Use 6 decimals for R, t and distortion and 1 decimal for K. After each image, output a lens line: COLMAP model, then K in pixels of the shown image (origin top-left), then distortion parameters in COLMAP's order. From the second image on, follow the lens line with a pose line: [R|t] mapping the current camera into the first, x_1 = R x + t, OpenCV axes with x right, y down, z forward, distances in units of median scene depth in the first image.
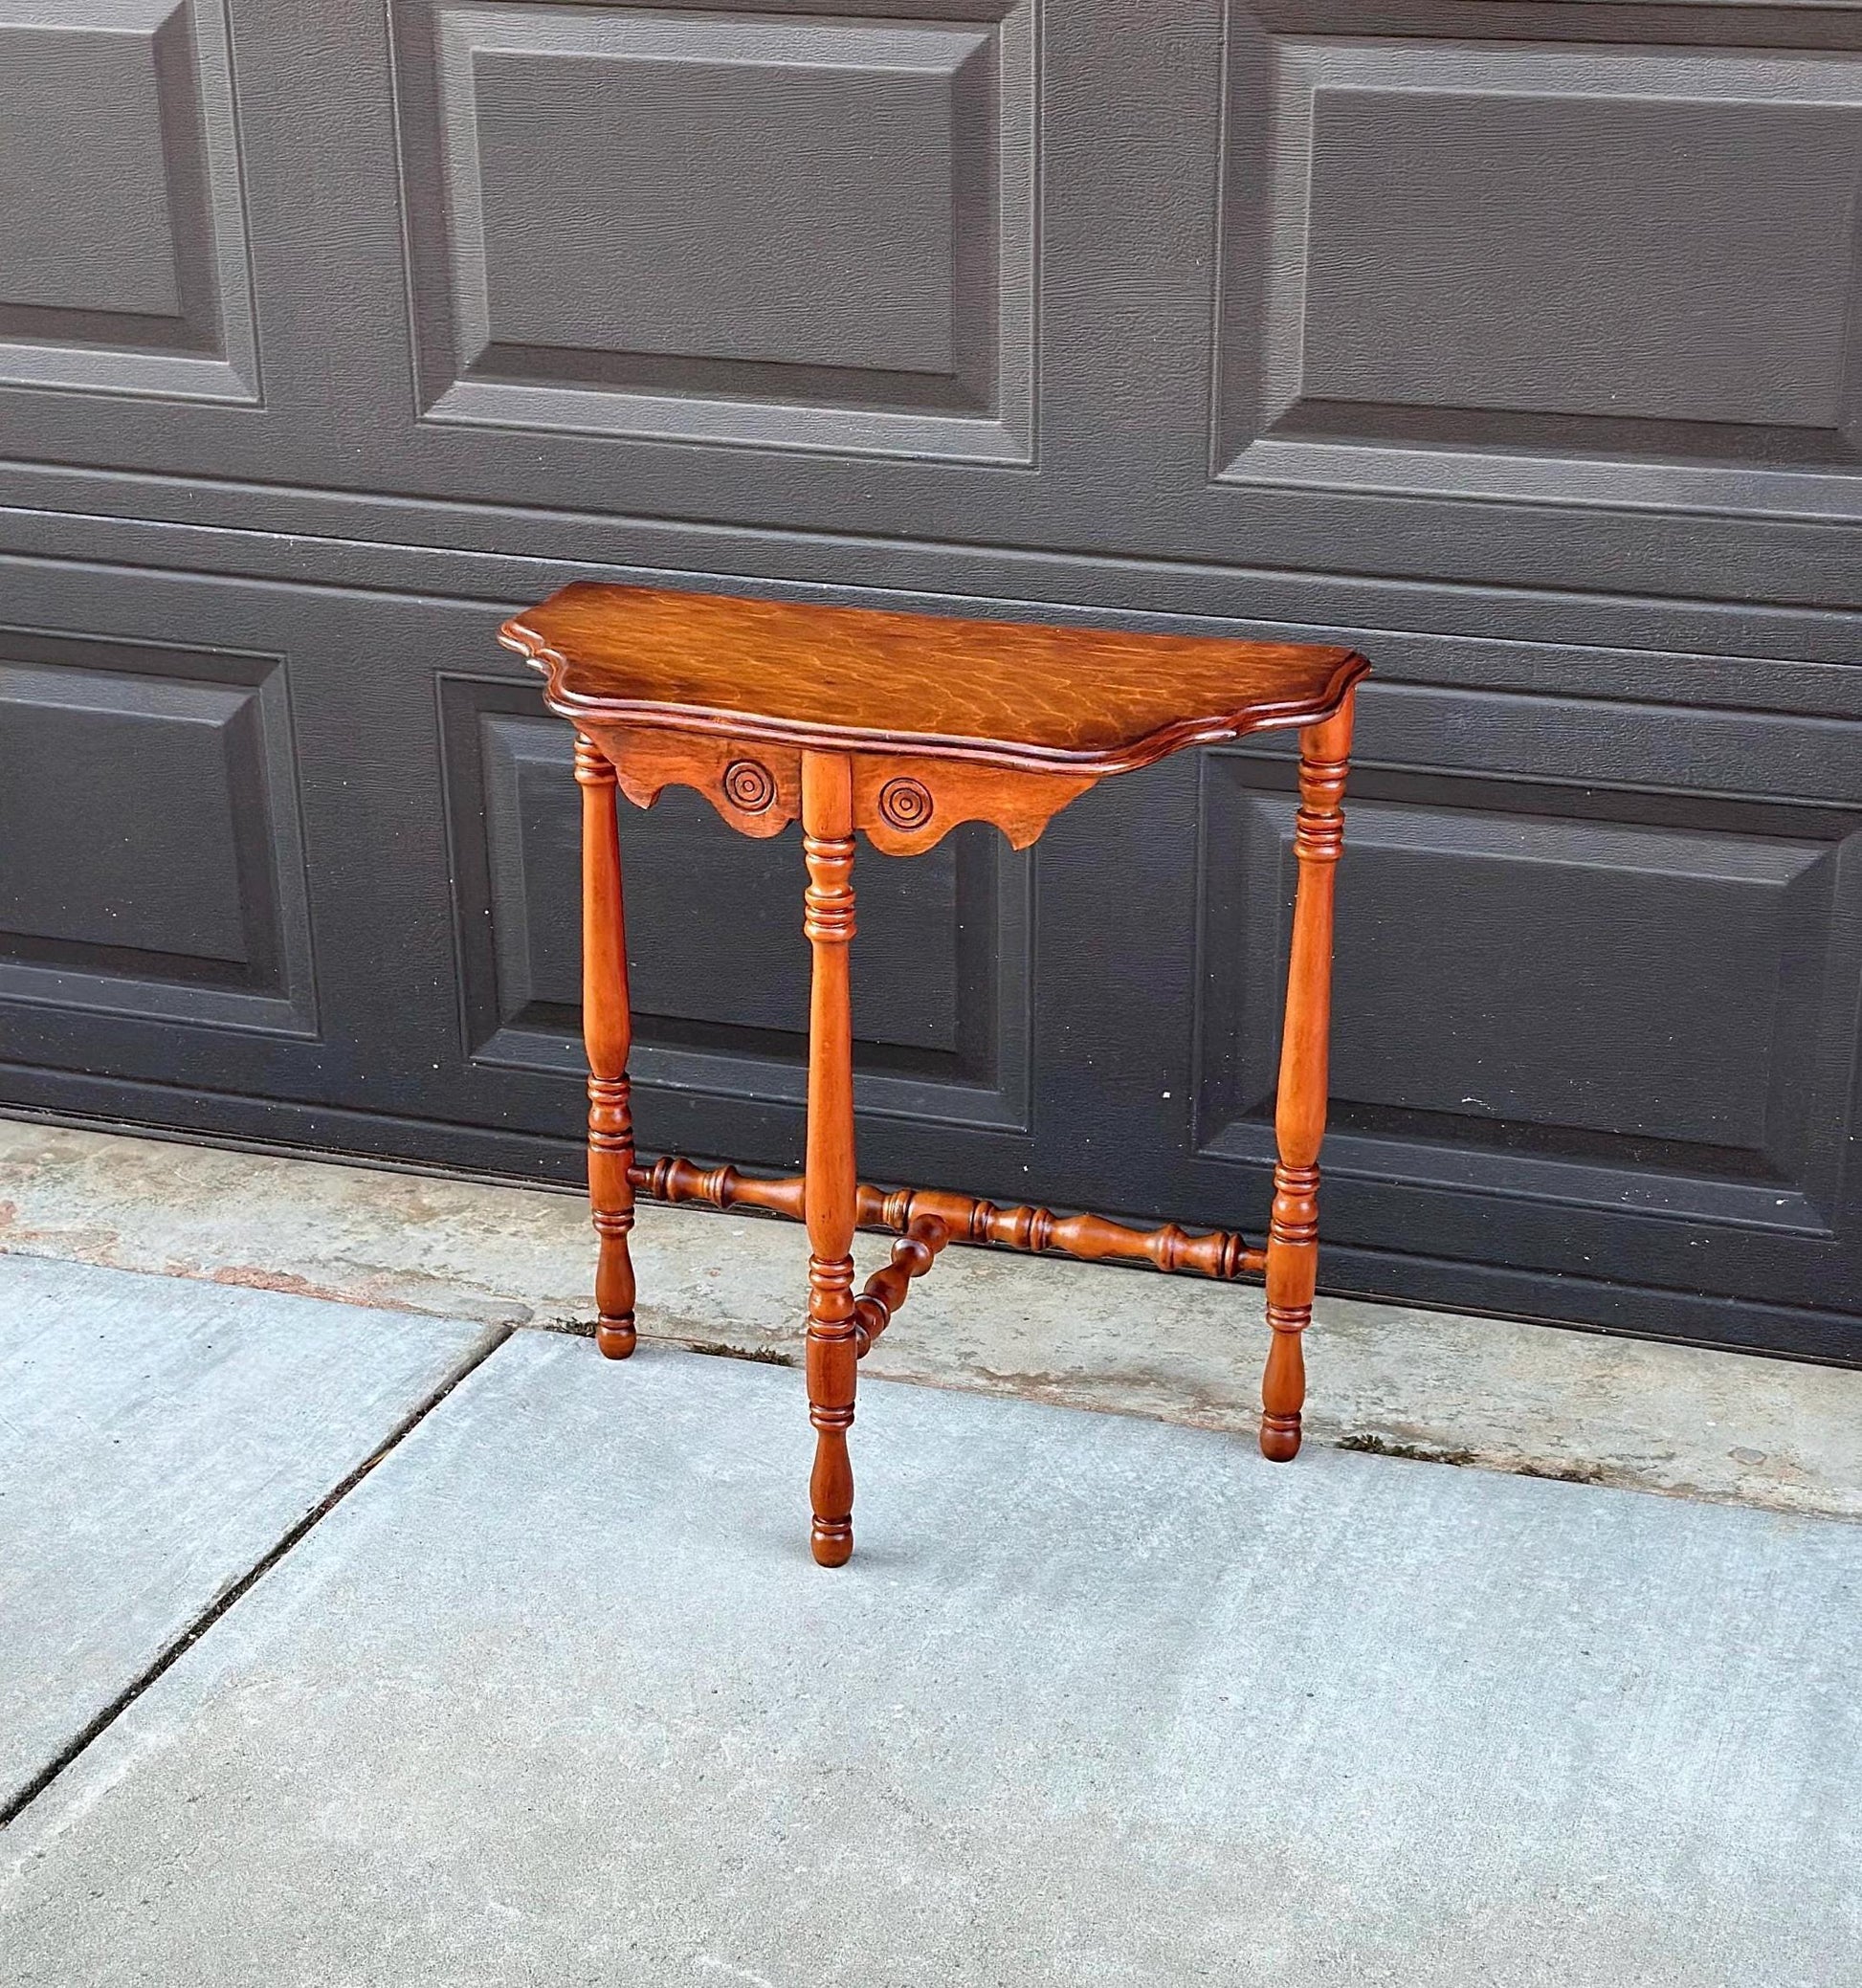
lens RADIAL K [[3649.3, 0, 972.2], [0, 3649.3, 1218.5], [0, 0, 1]] dist [0.164608, -0.193475]
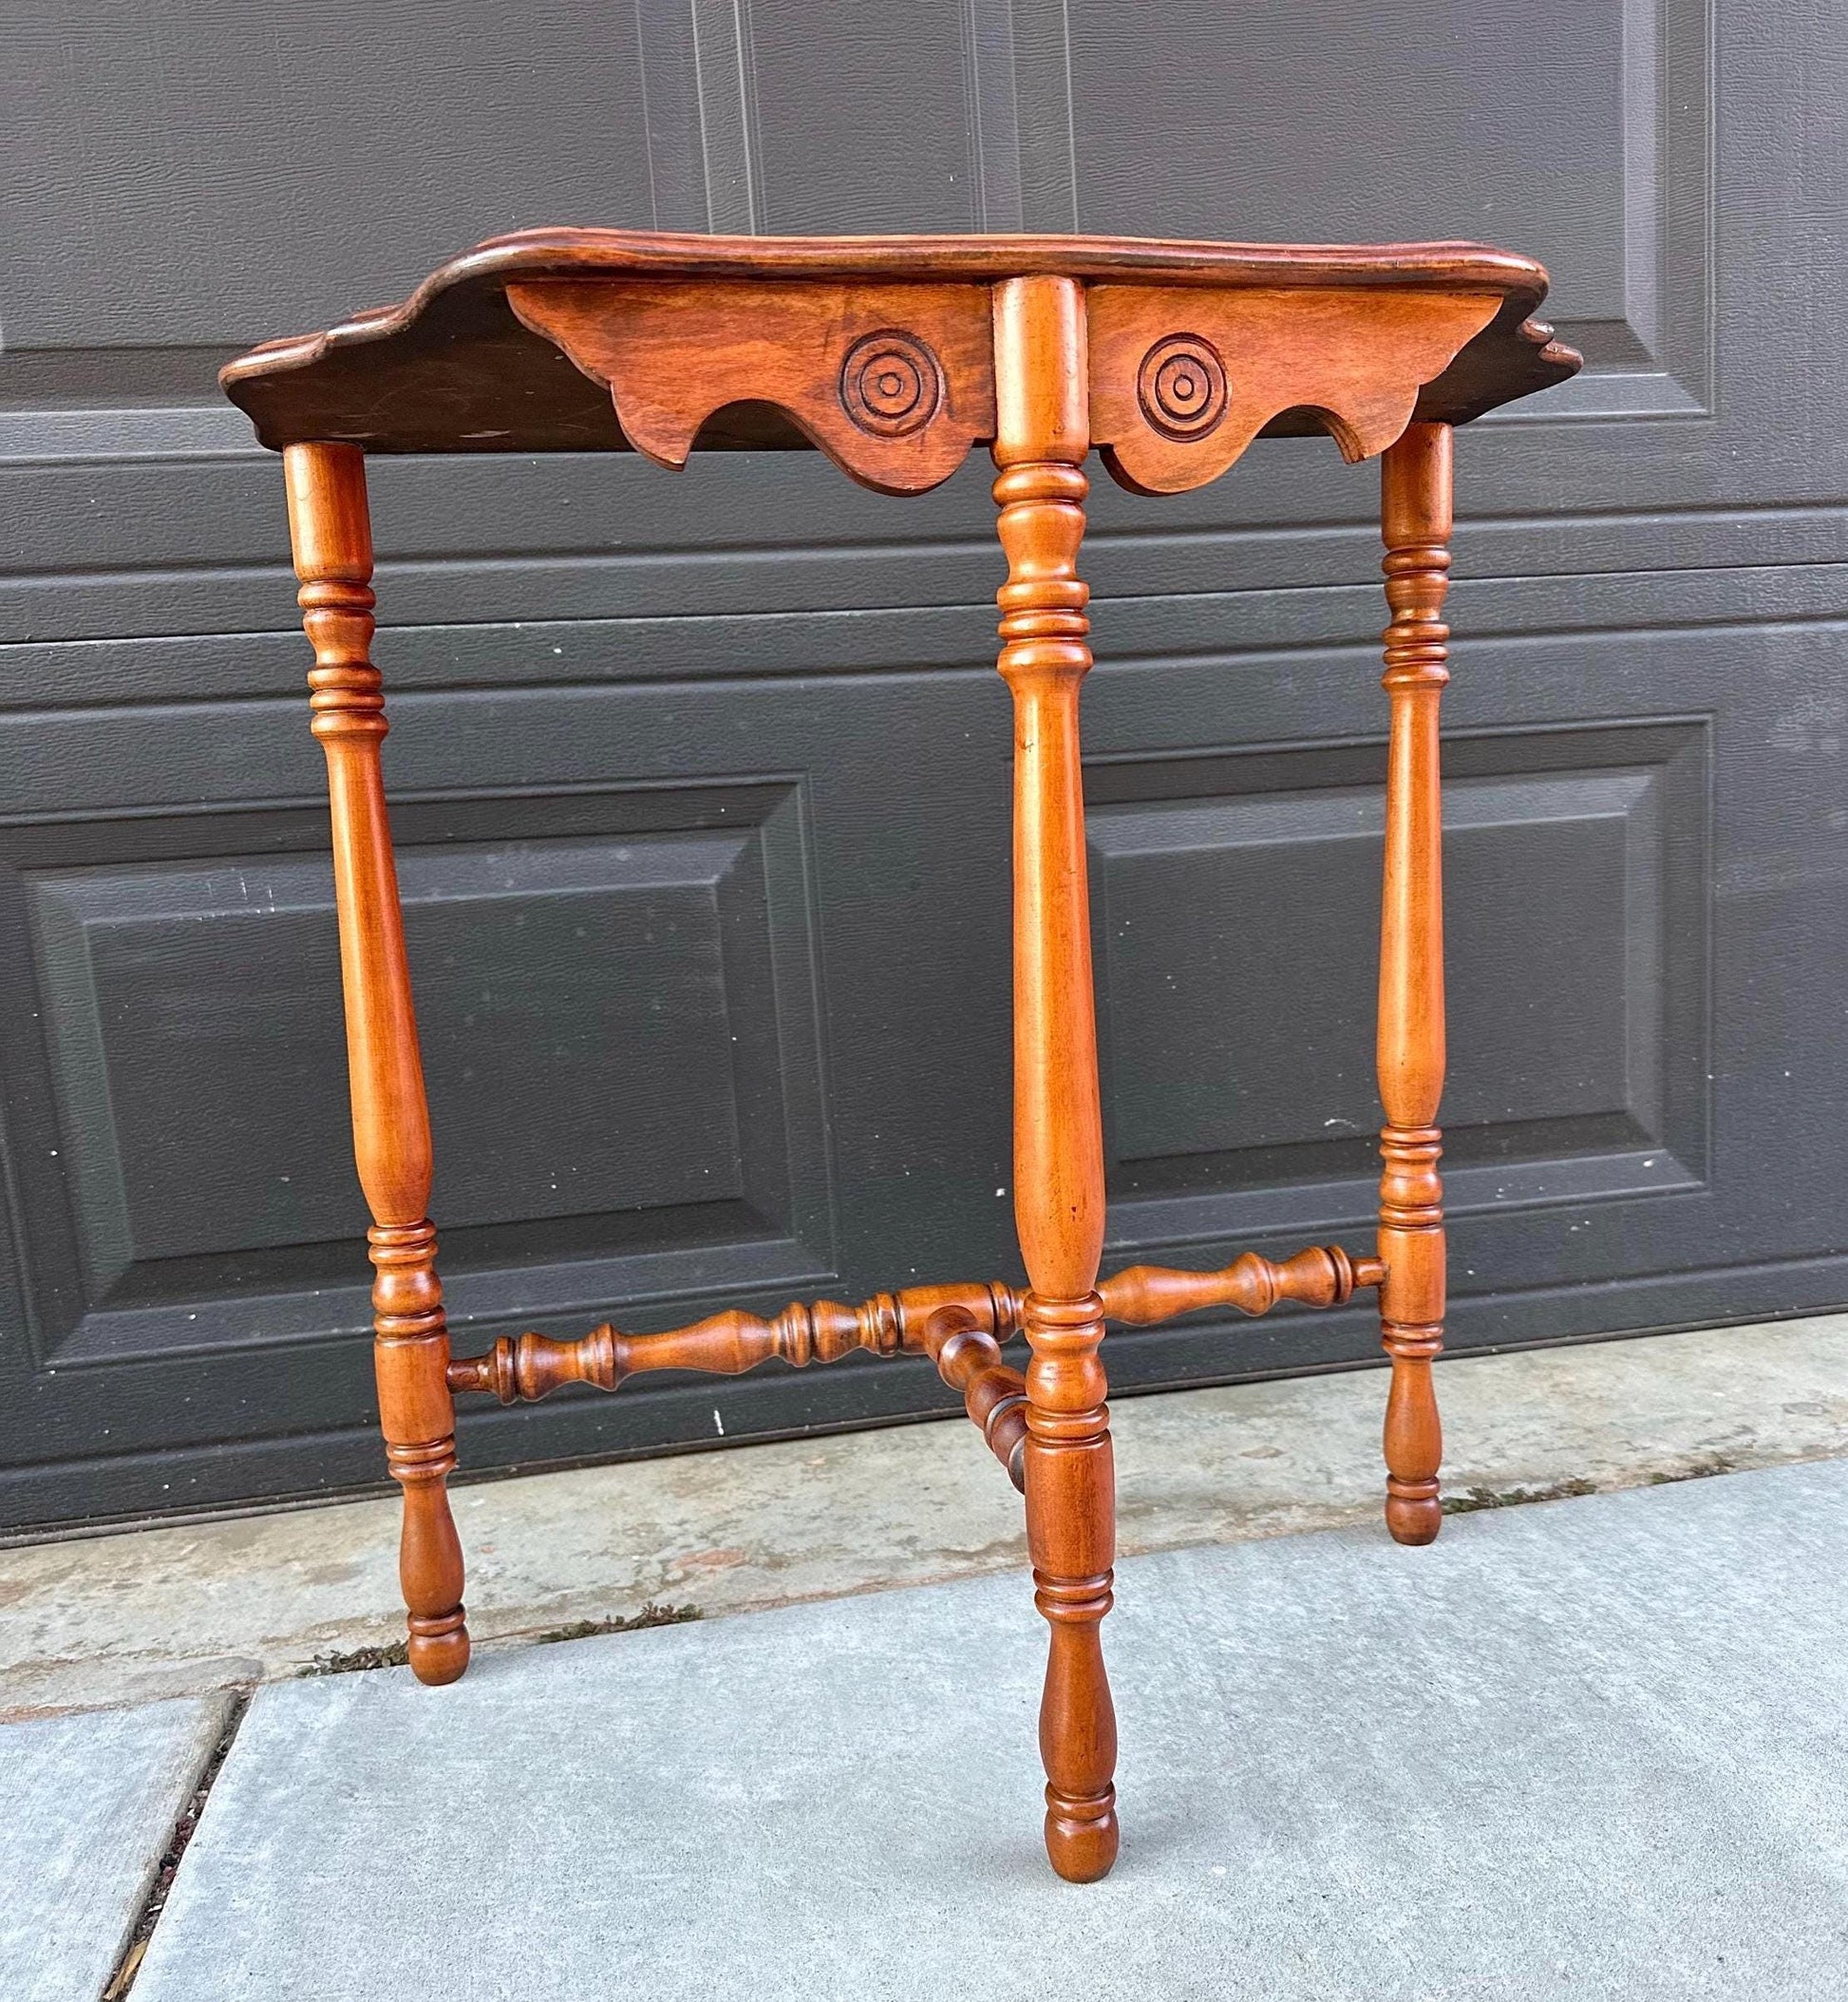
lens RADIAL K [[1755.8, 0, 938.8], [0, 1755.8, 1101.2], [0, 0, 1]] dist [0.180774, -0.391212]
pose [[0.871944, -0.132327, 0.471385, -0.168150], [0.256434, 0.943595, -0.209451, 0.032150], [-0.417081, 0.303508, 0.856695, 0.708005]]
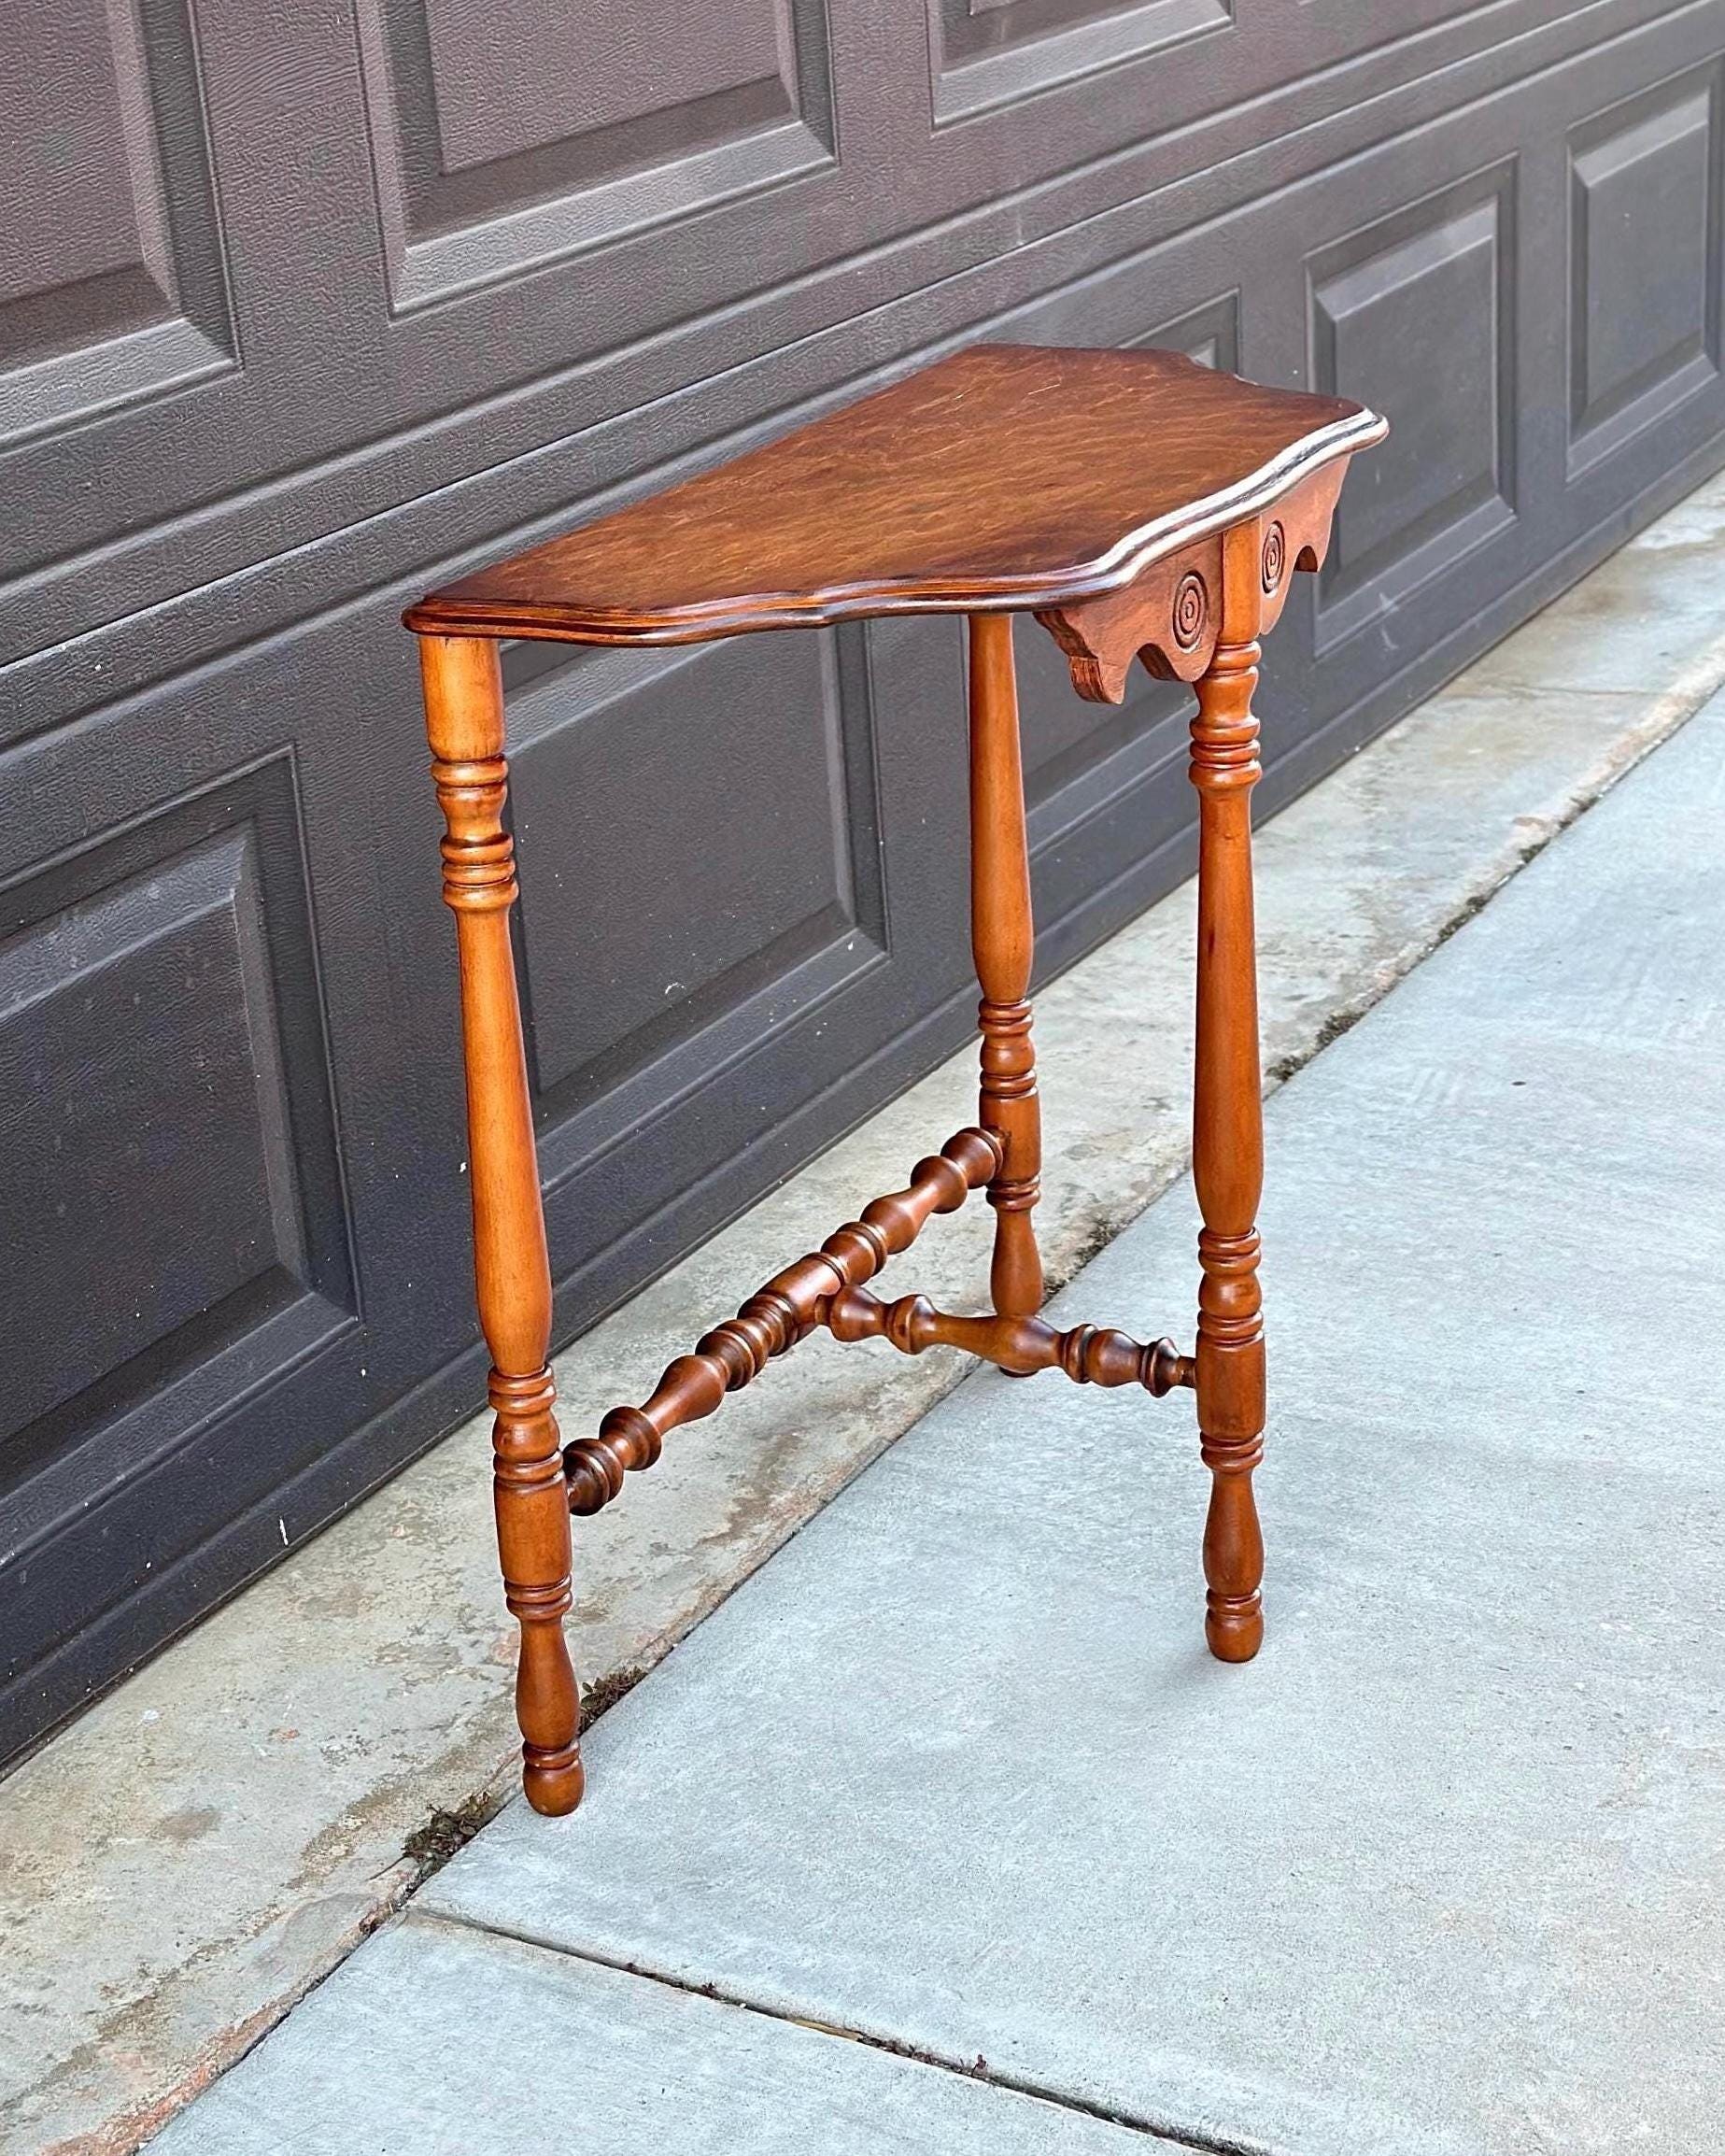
lens RADIAL K [[3919.5, 0, 752.4], [0, 3919.5, 1089.1], [0, 0, 1]] dist [0.153486, -0.115245]
pose [[0.191814, -0.369015, 0.909415, -0.711086], [0.468033, 0.848860, 0.245726, -0.234856], [-0.862643, 0.378502, 0.335534, 0.748173]]
